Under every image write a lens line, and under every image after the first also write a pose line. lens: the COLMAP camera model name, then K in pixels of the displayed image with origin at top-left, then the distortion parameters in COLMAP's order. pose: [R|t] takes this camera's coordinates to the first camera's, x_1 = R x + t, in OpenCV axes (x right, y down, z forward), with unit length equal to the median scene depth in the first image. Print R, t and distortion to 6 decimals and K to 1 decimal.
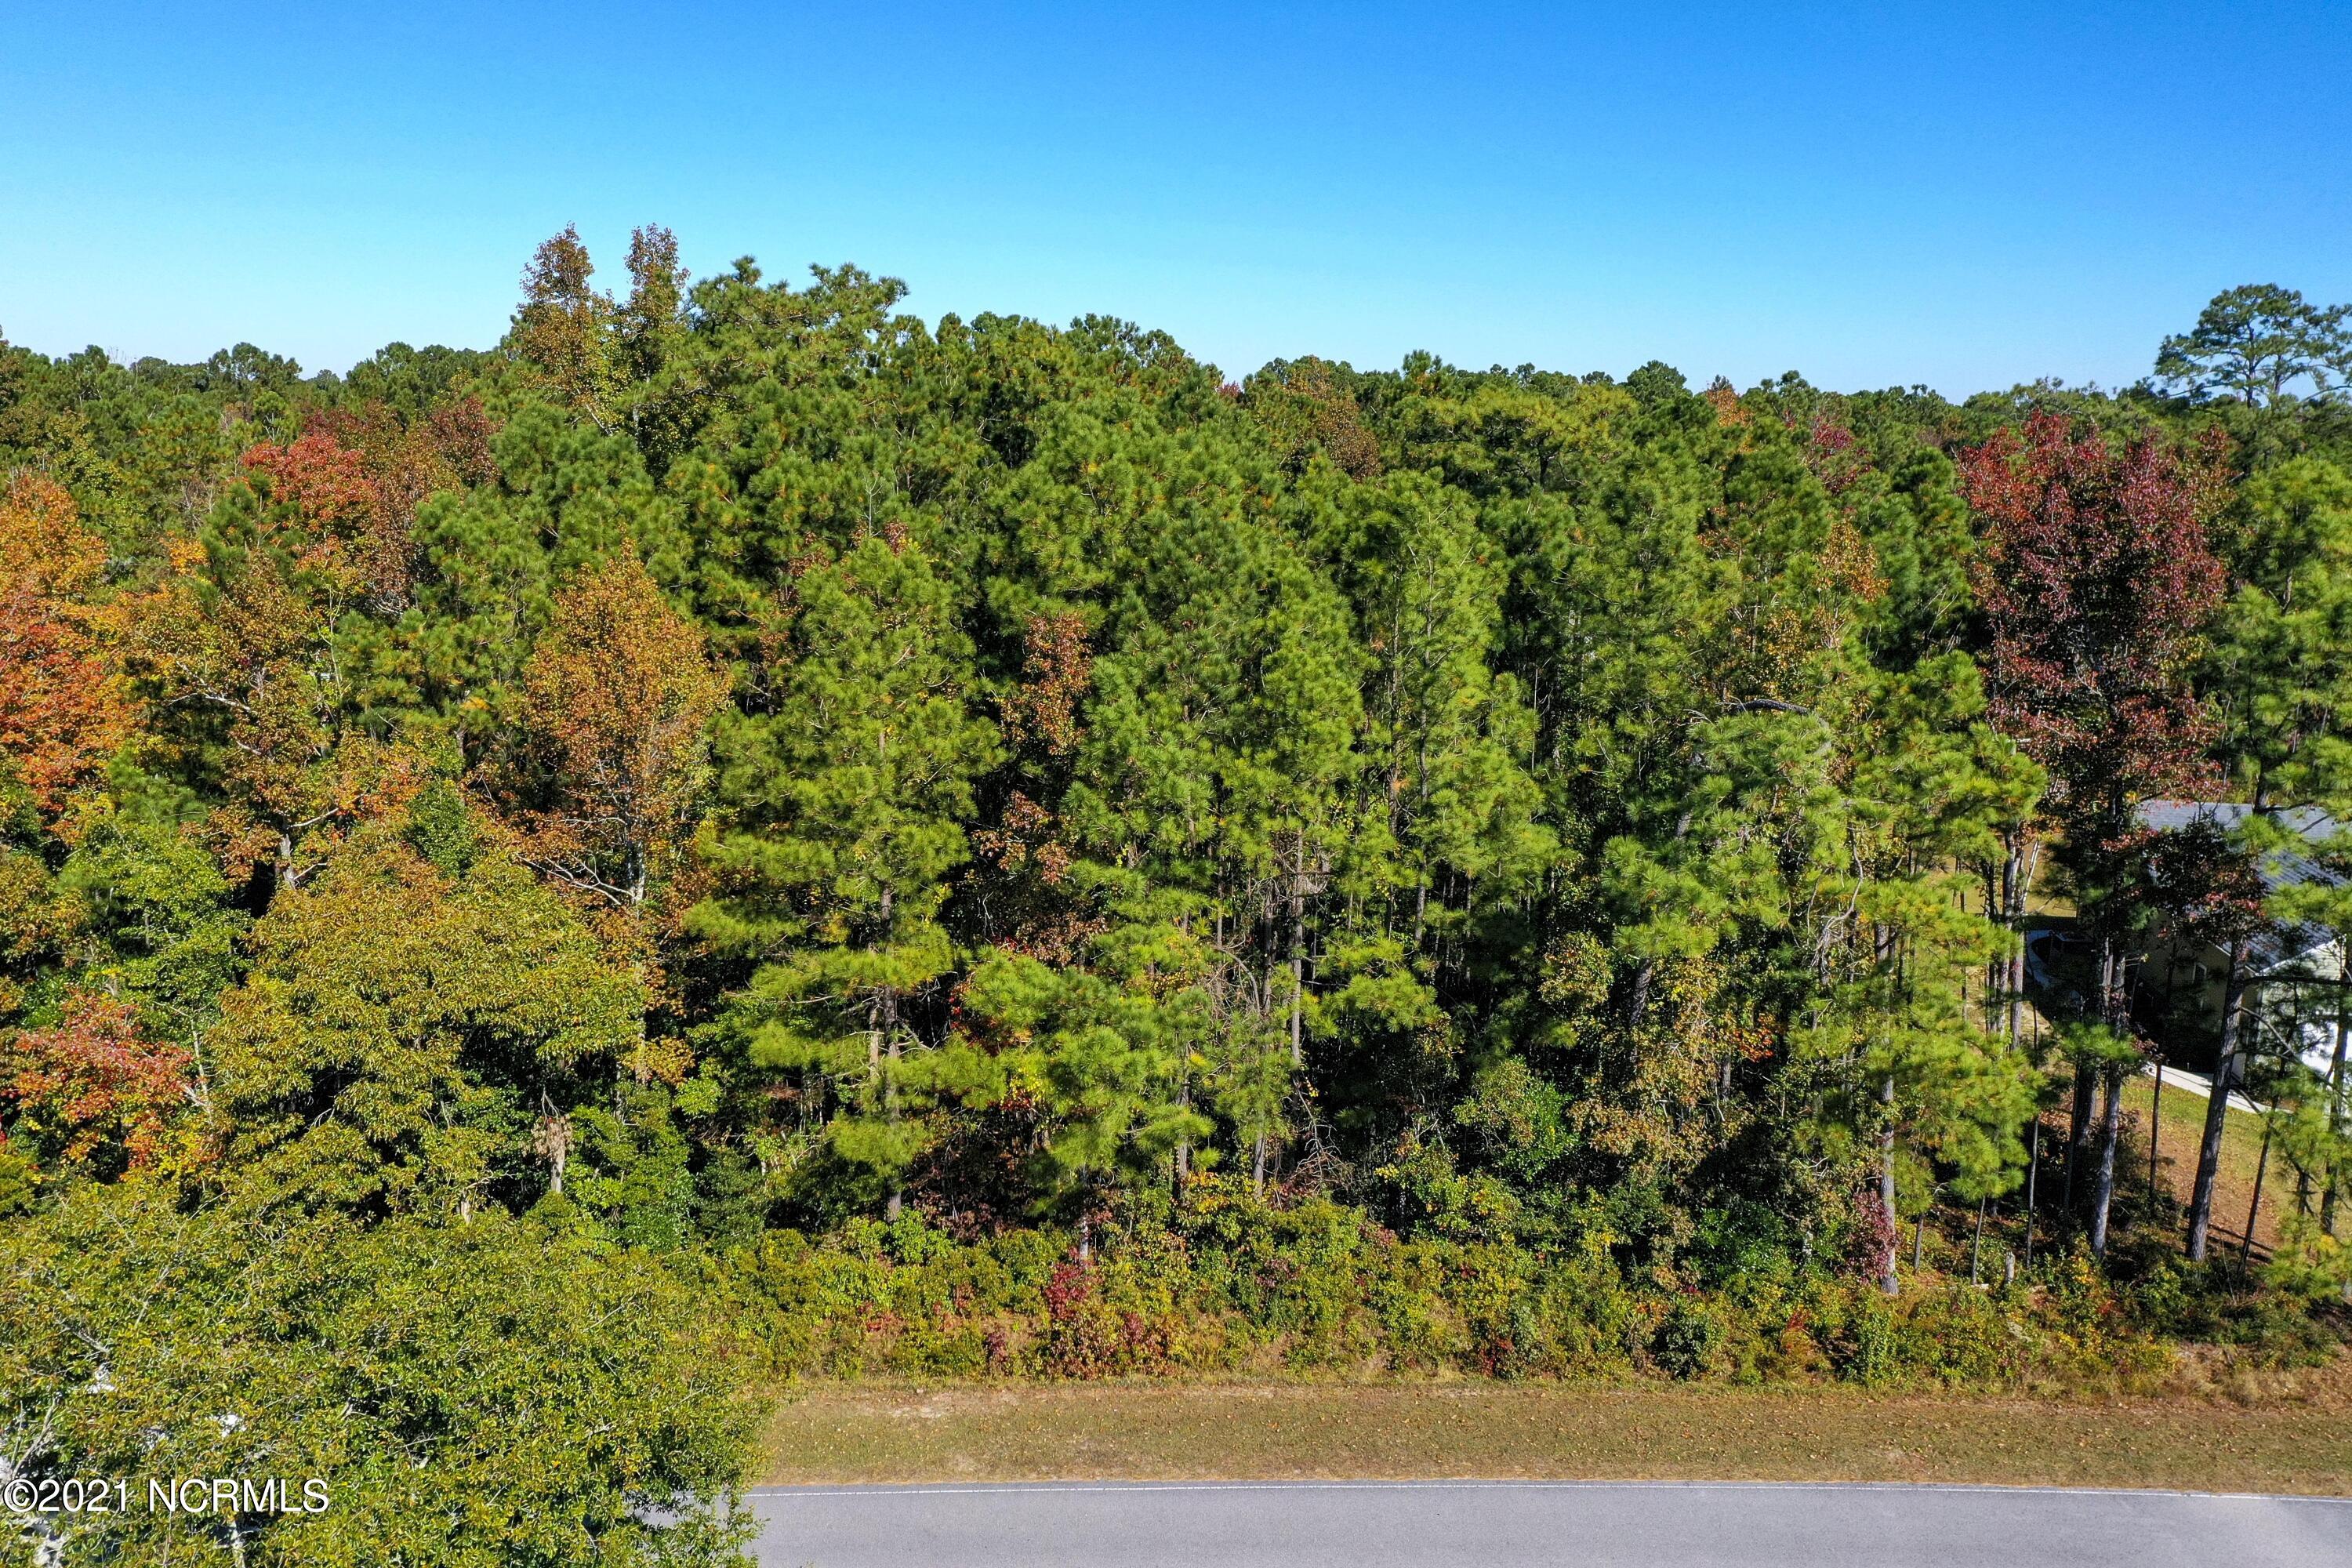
lens RADIAL K [[1852.8, 0, 1176.0], [0, 1852.8, 784.0], [0, 0, 1]] dist [-0.001024, 0.040817]
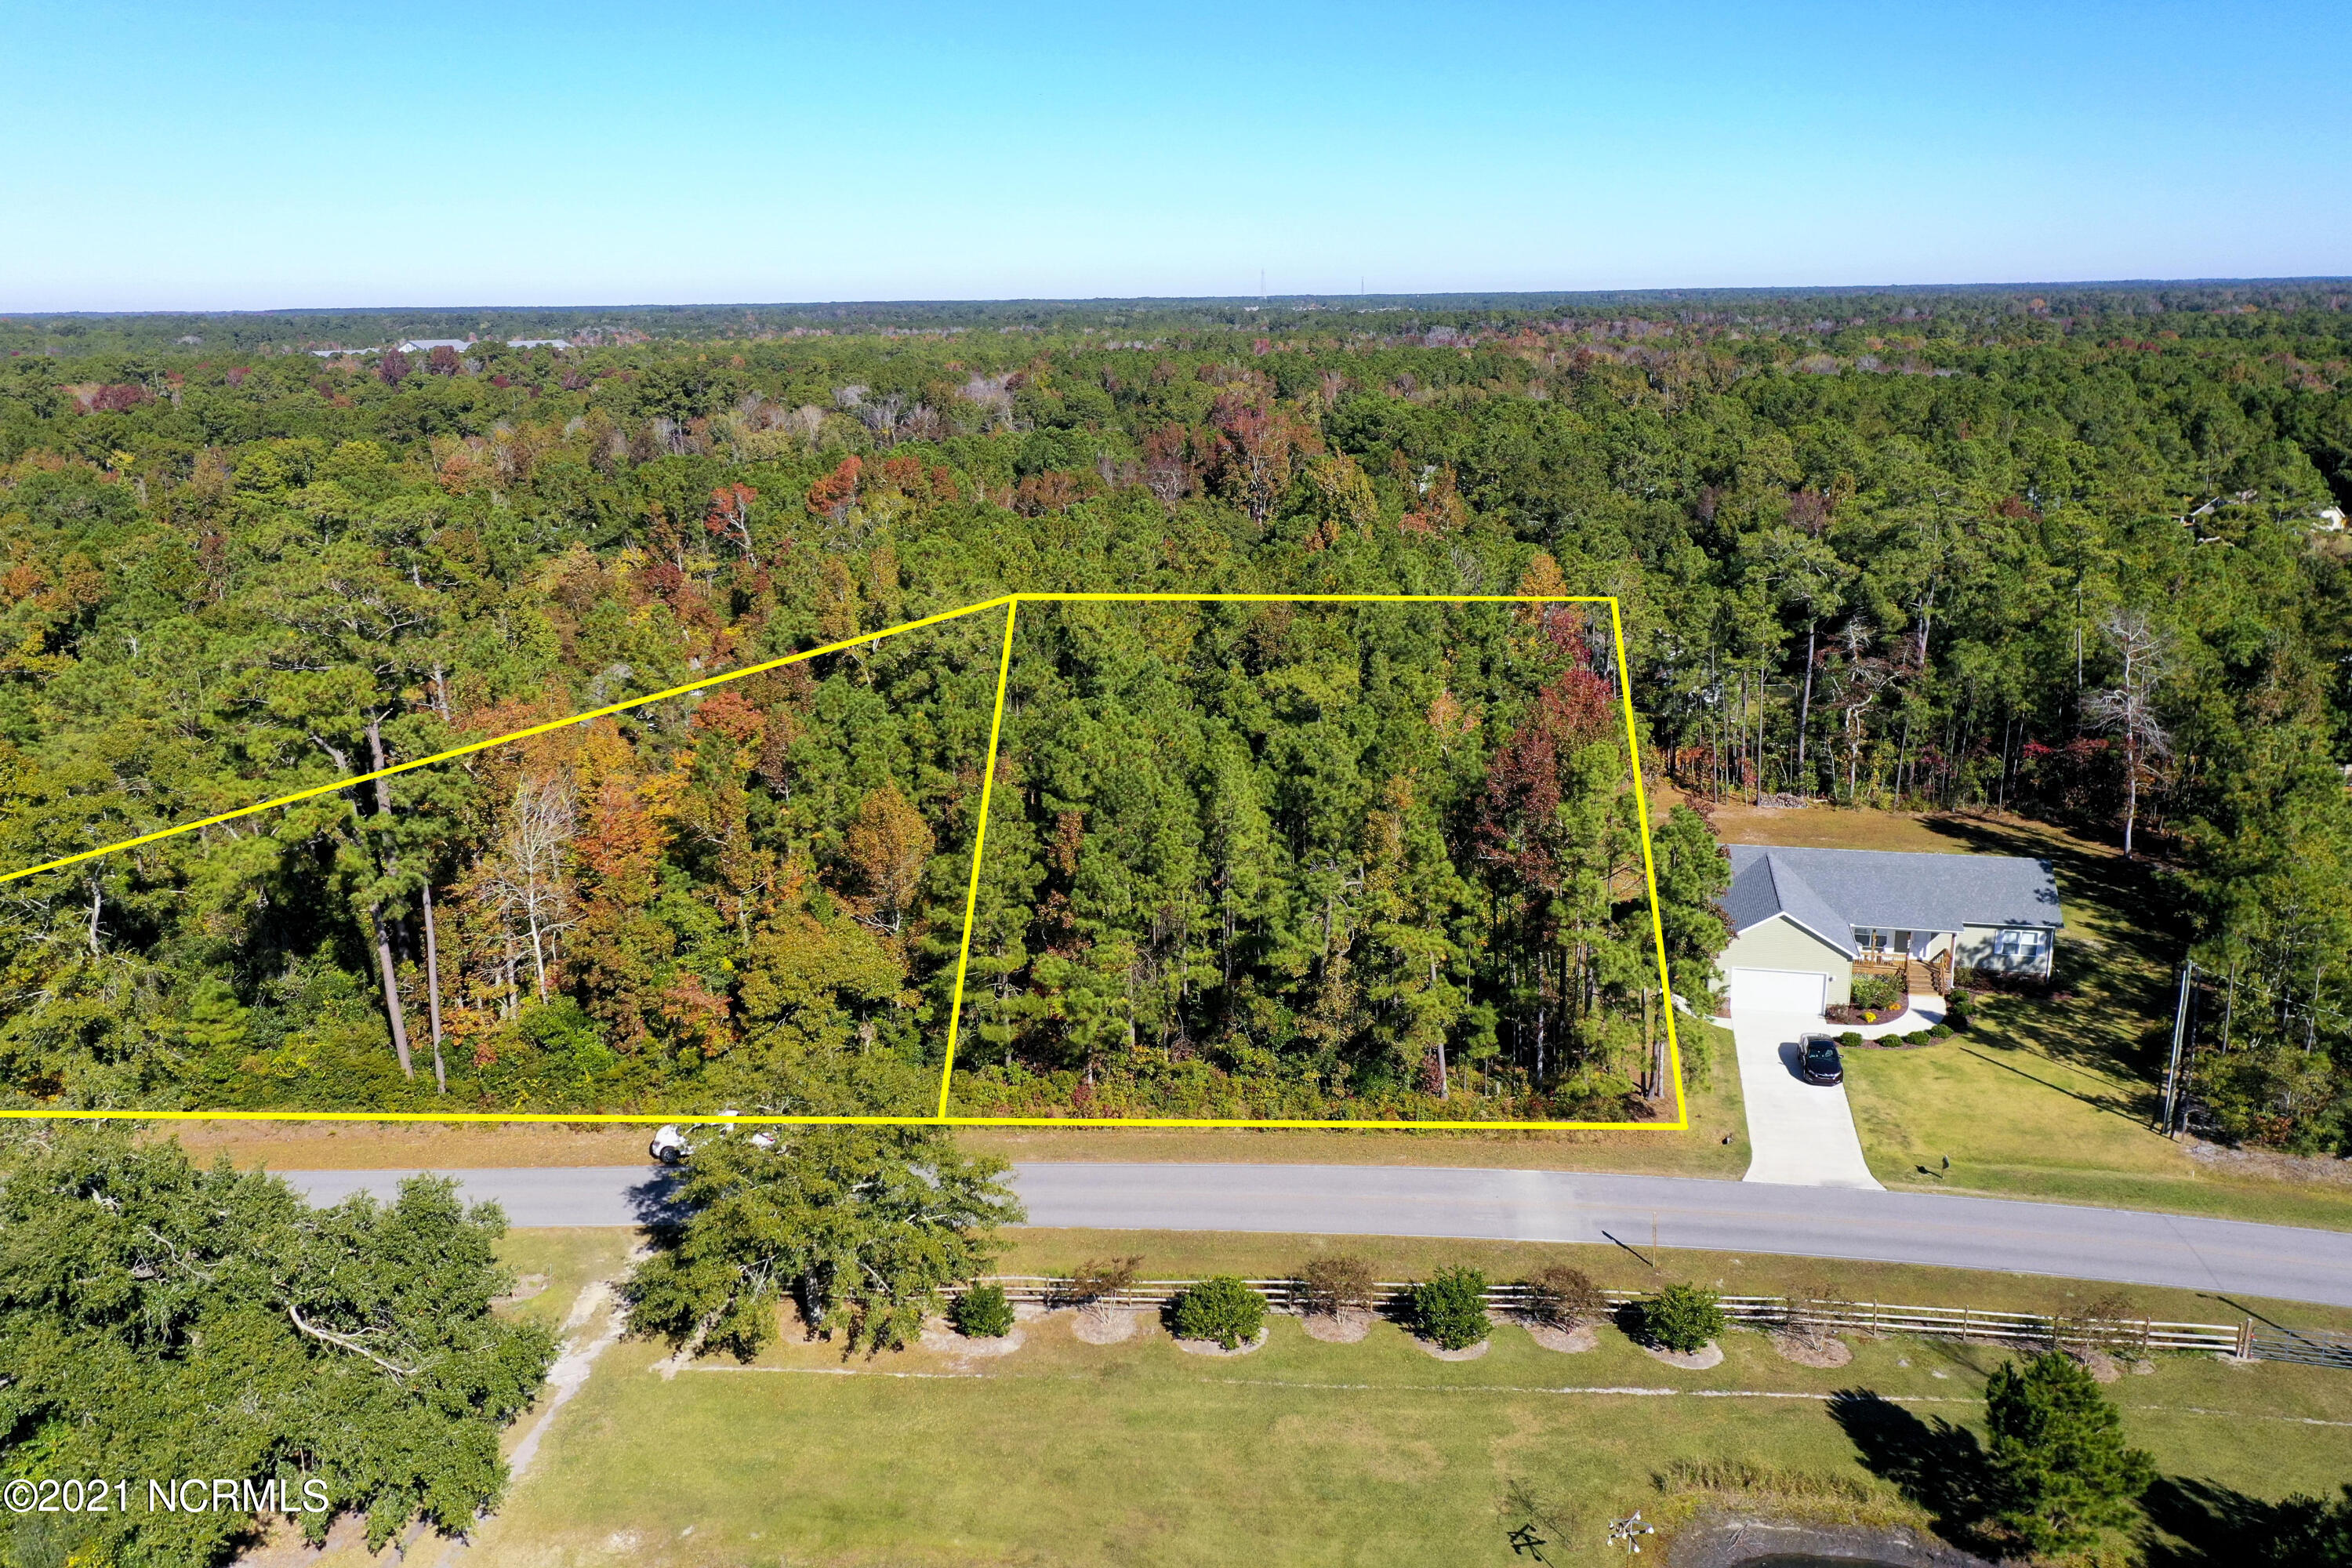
lens RADIAL K [[1852.8, 0, 1176.0], [0, 1852.8, 784.0], [0, 0, 1]] dist [-0.001024, 0.040817]
pose [[0.996244, -0.009650, -0.086049, 0.275775], [0.014766, 0.998148, 0.059019, -0.265829], [0.085320, -0.060068, 0.994541, -1.341509]]
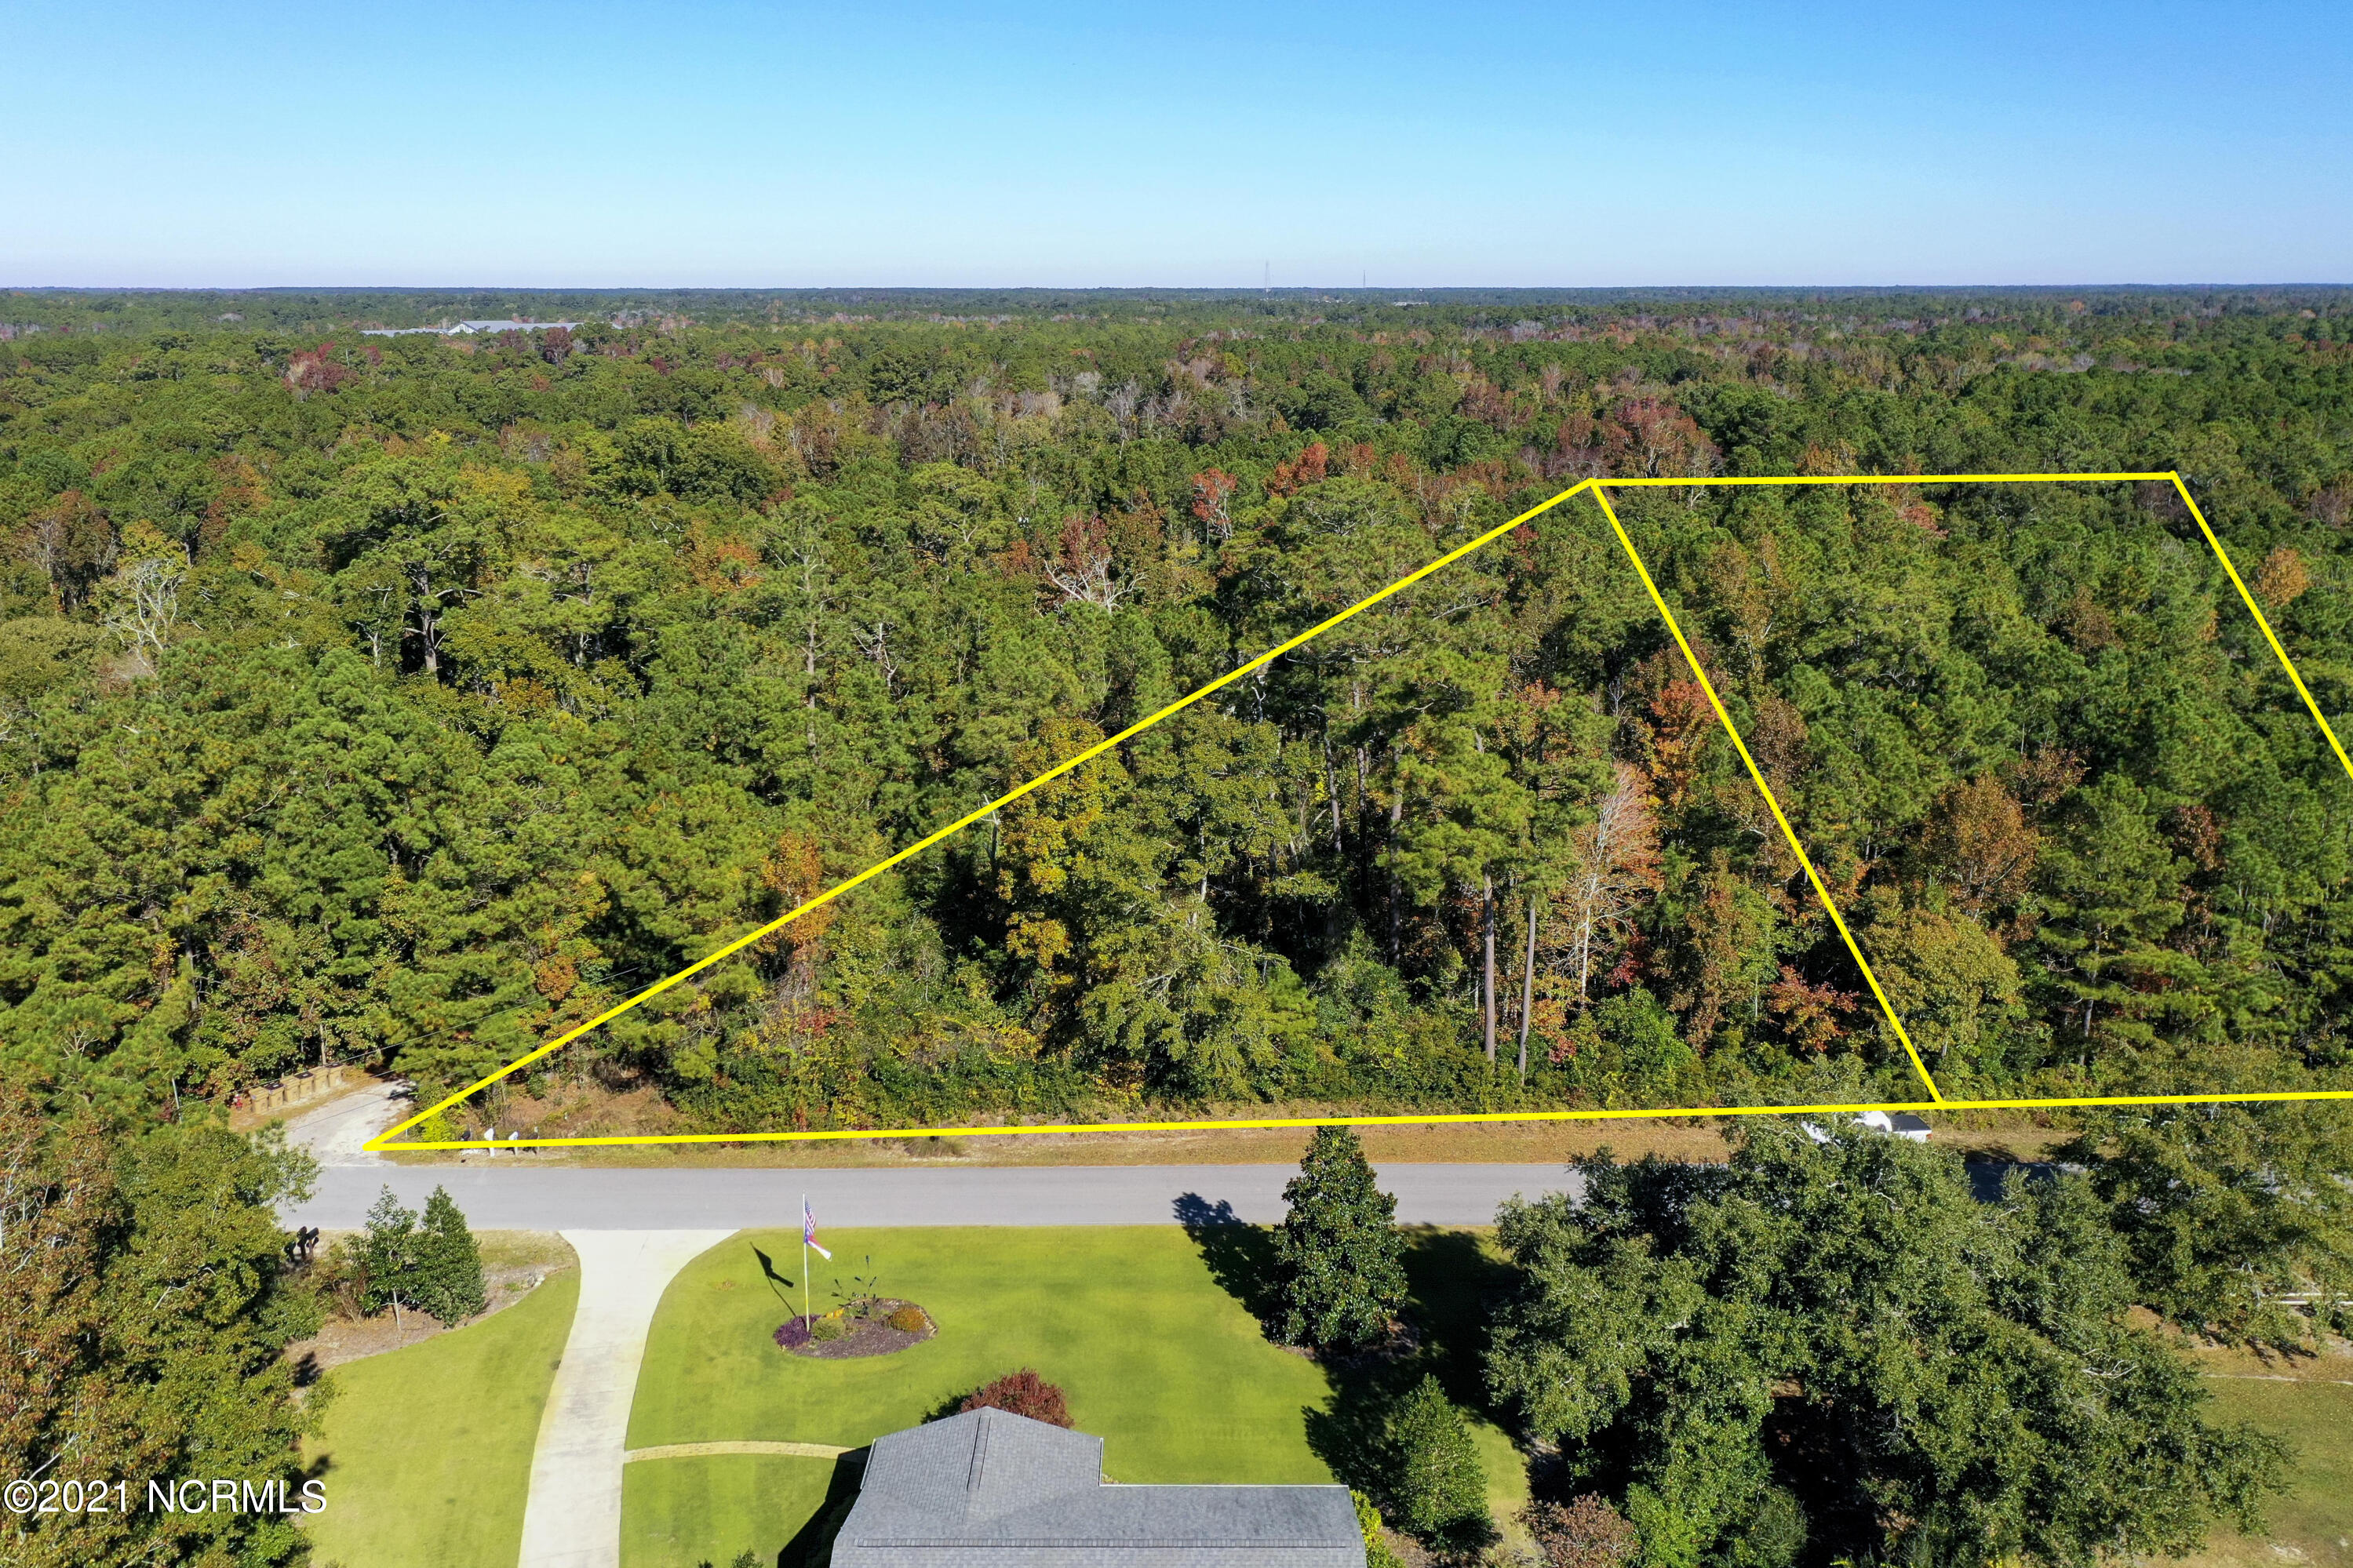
lens RADIAL K [[1853.4, 0, 1176.5], [0, 1853.4, 784.0], [0, 0, 1]] dist [-0.001024, 0.040817]
pose [[0.998712, -0.004963, -0.050487, -1.209886], [0.008182, 0.997932, 0.063751, -0.277334], [0.050067, -0.064082, 0.996688, -1.389409]]
